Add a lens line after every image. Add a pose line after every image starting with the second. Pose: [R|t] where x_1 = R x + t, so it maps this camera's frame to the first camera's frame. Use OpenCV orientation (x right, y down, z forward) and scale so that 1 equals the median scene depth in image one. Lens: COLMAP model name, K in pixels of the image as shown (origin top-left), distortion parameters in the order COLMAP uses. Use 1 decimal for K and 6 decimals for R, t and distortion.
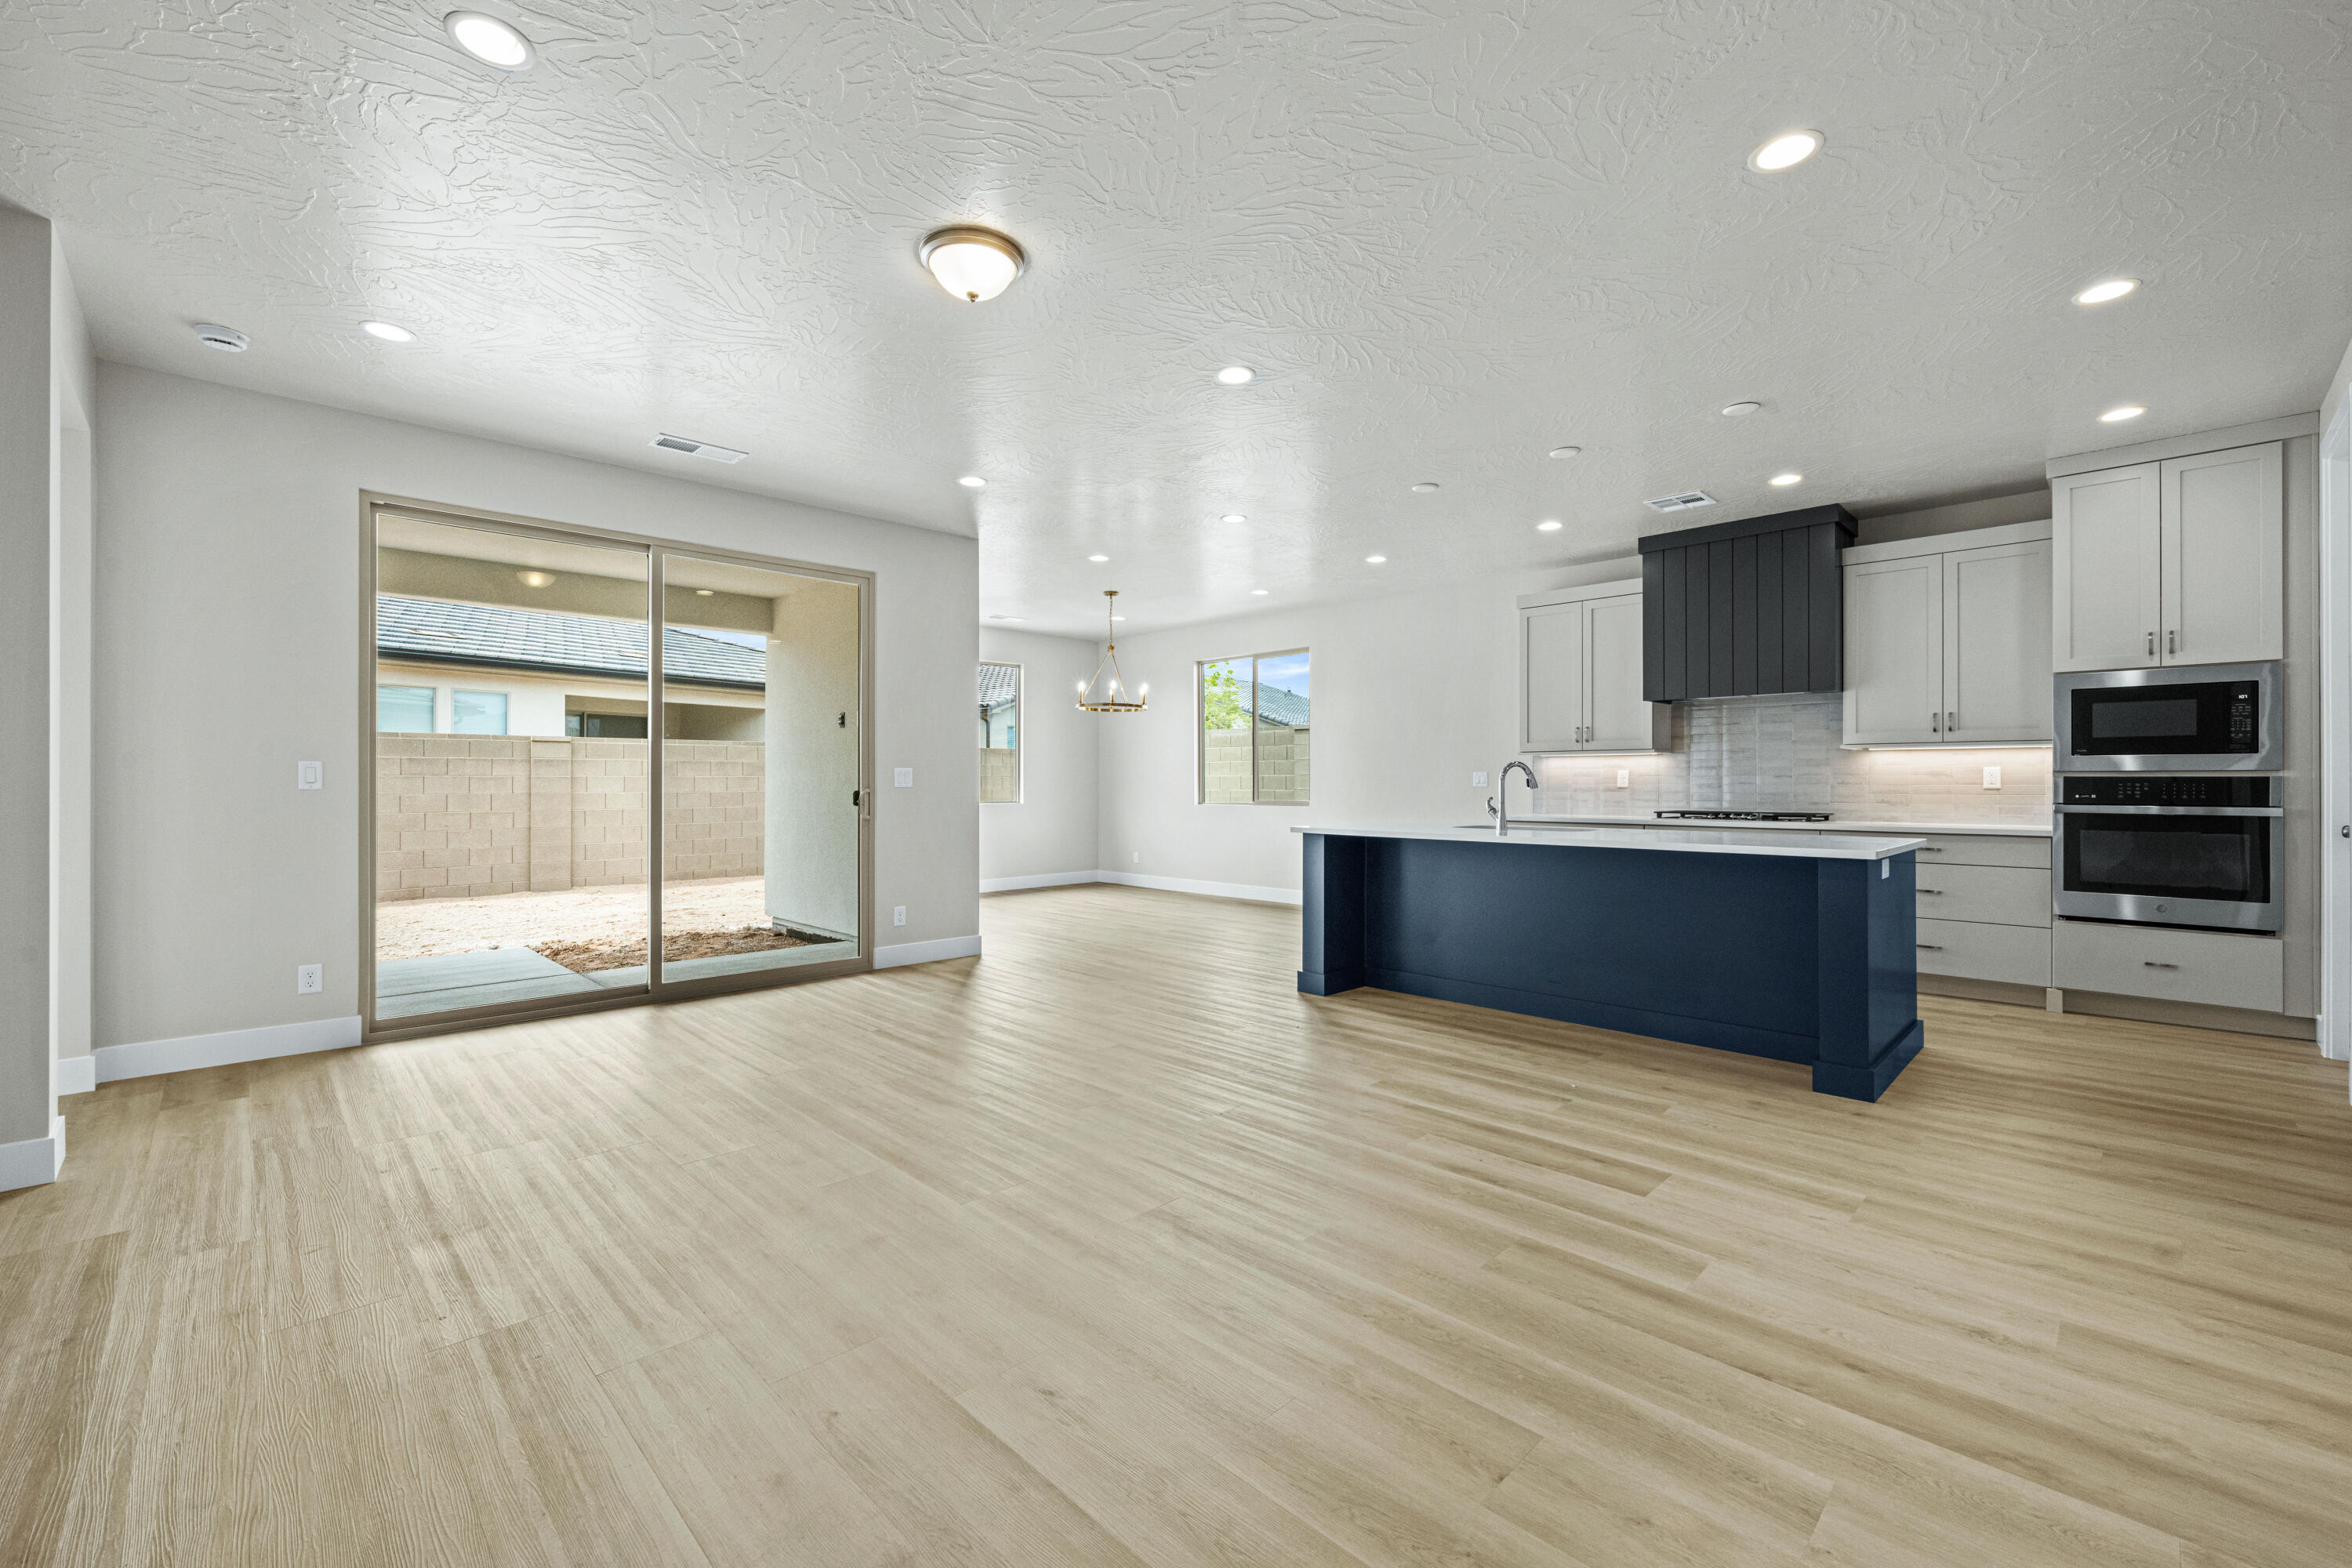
lens RADIAL K [[941.2, 0, 1174.0], [0, 941.2, 778.8], [0, 0, 1]] dist [-0.010394, -0.000166]
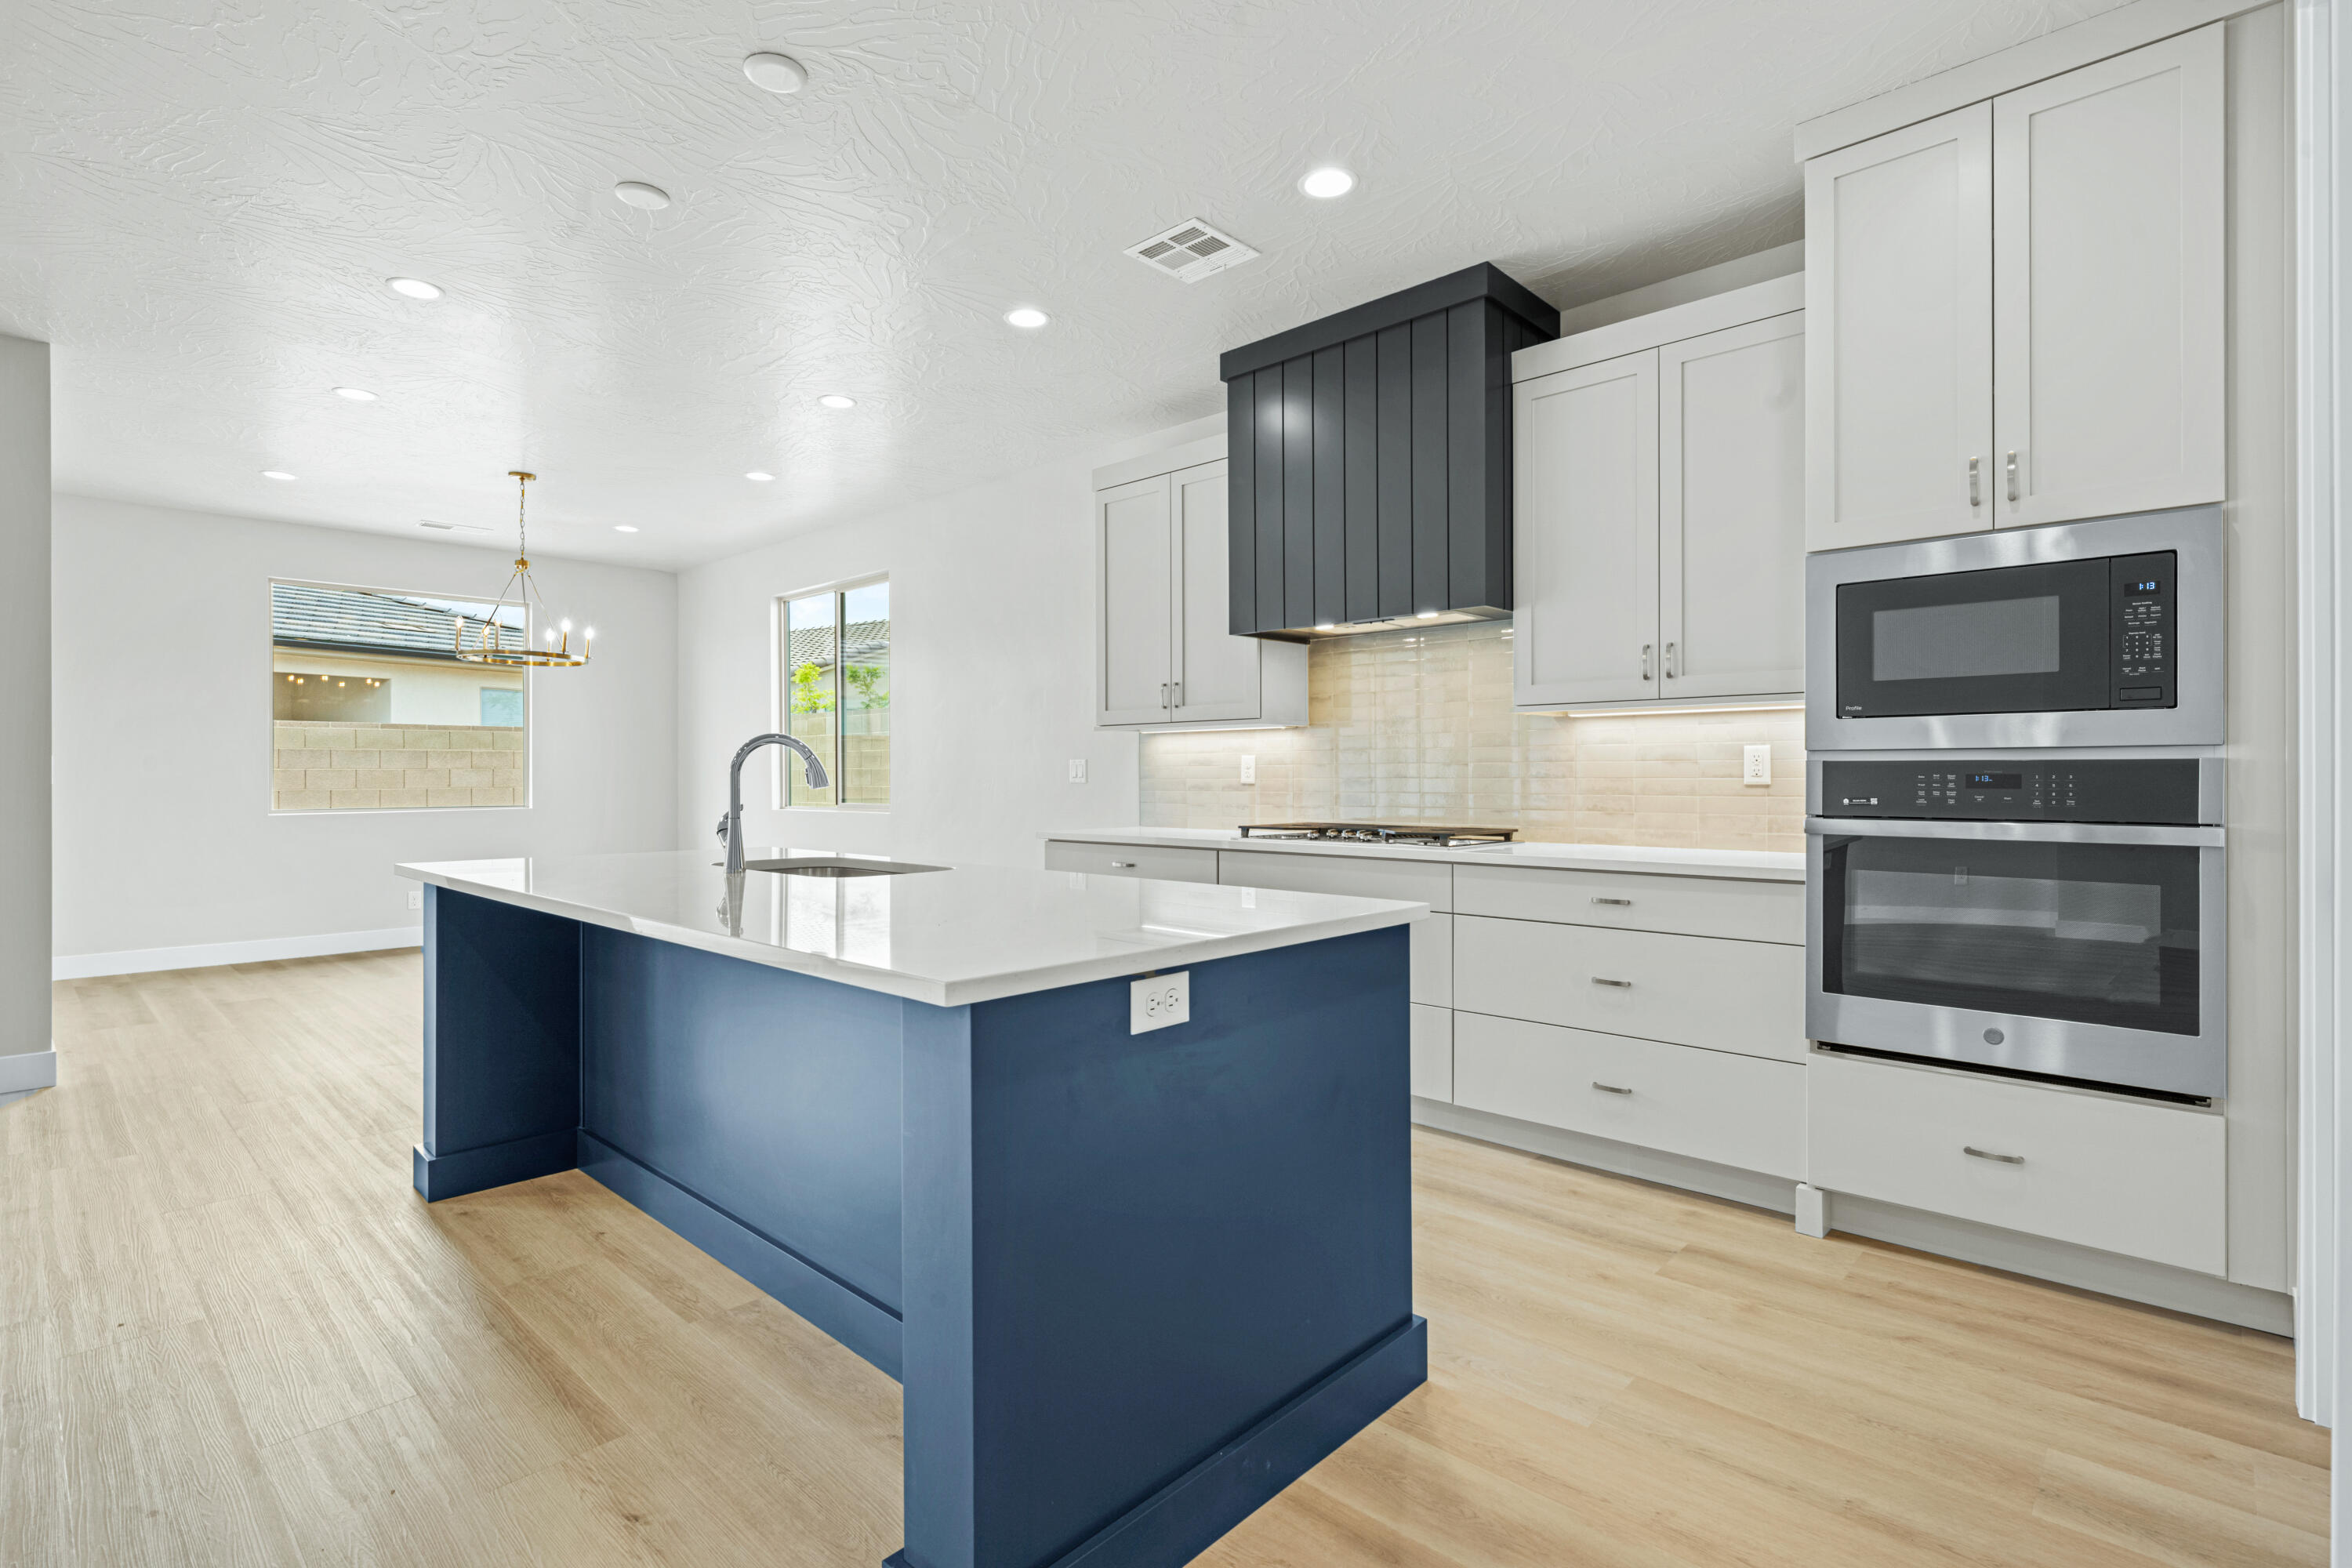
lens RADIAL K [[1118.9, 0, 1176.8], [0, 1118.9, 784.0], [0, 0, 1]] dist [0.024617, 0.000277]
pose [[0.998974, -0.003519, 0.045148, 0.472833], [0.003131, 0.999958, 0.008669, 0.003578], [-0.045176, -0.008519, 0.998943, 0.360541]]
